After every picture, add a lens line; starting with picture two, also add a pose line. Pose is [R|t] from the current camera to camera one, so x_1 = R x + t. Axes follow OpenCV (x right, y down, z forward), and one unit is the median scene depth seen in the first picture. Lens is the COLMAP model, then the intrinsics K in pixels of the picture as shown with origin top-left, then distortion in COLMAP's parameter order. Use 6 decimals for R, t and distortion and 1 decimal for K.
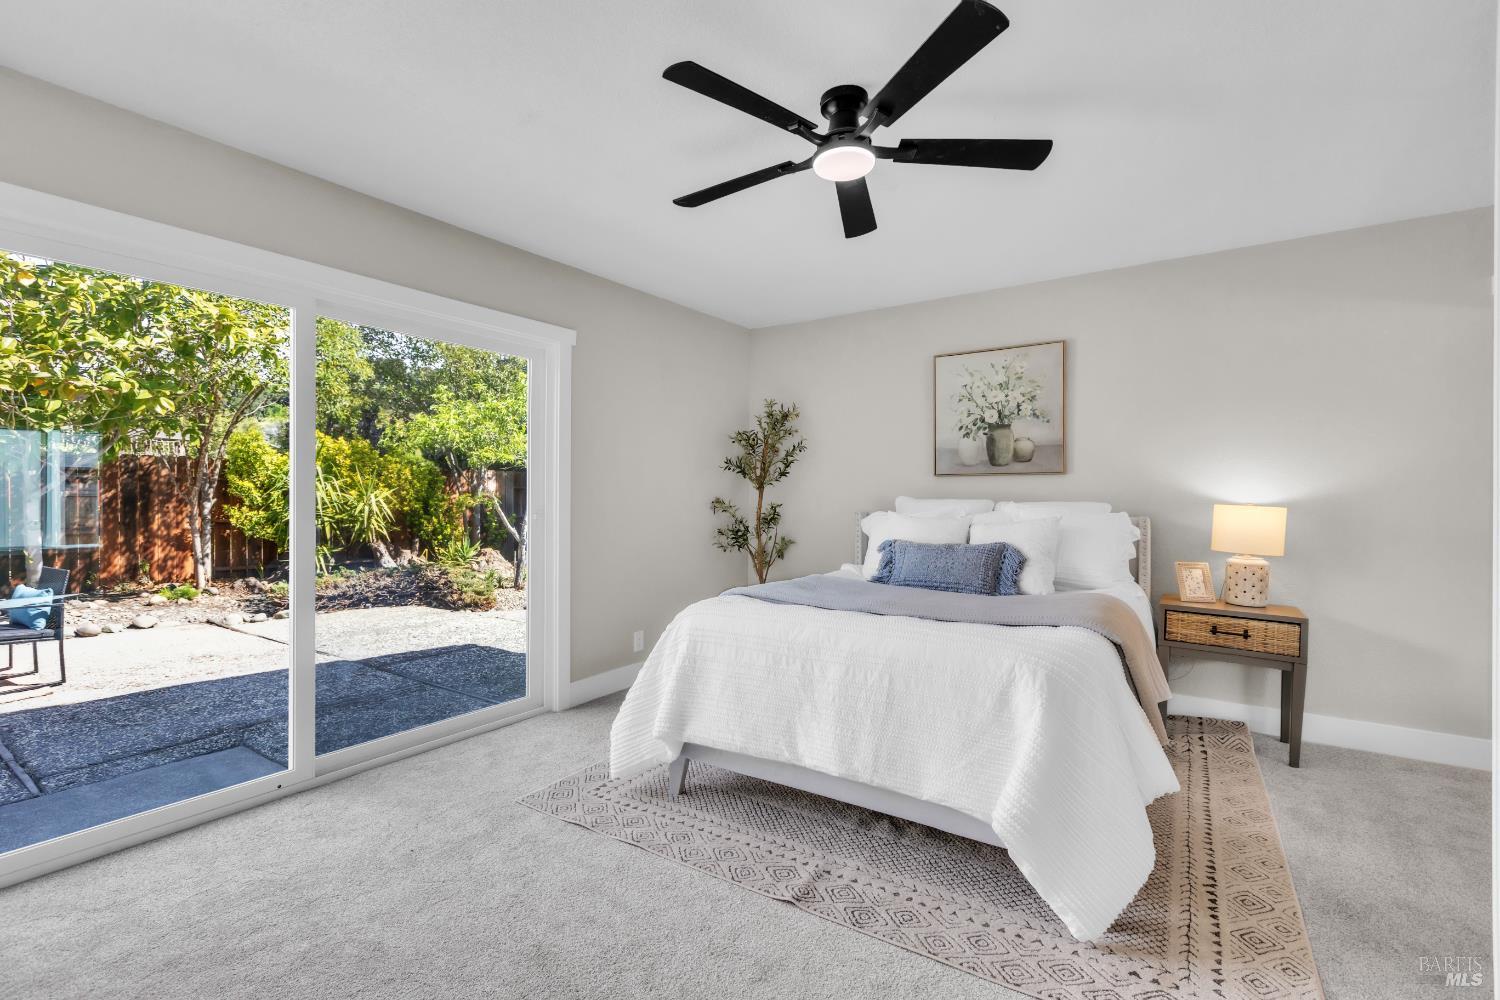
lens RADIAL K [[678.0, 0, 742.7], [0, 678.0, 497.4], [0, 0, 1]] dist [-0.002082, -0.000588]
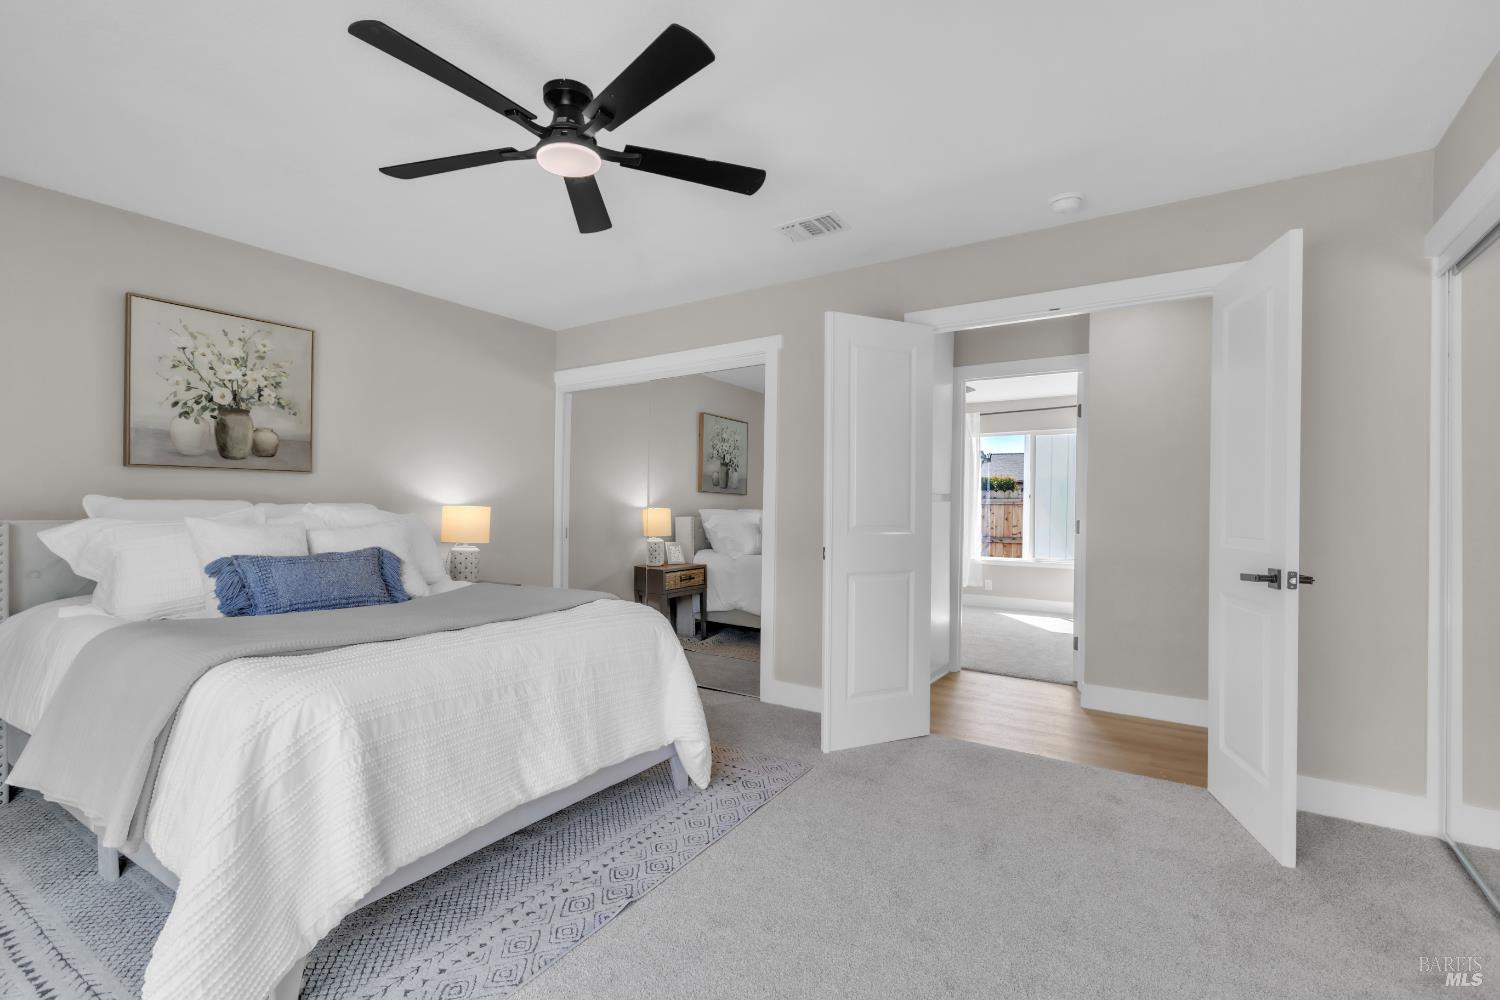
lens RADIAL K [[678.0, 0, 742.7], [0, 678.0, 497.4], [0, 0, 1]] dist [-0.002082, -0.000588]
pose [[-0.029114, 0.006504, 0.999555, -0.458010], [-0.009227, 0.999934, -0.006775, -0.000518], [-0.999534, -0.009420, -0.029052, 0.419379]]
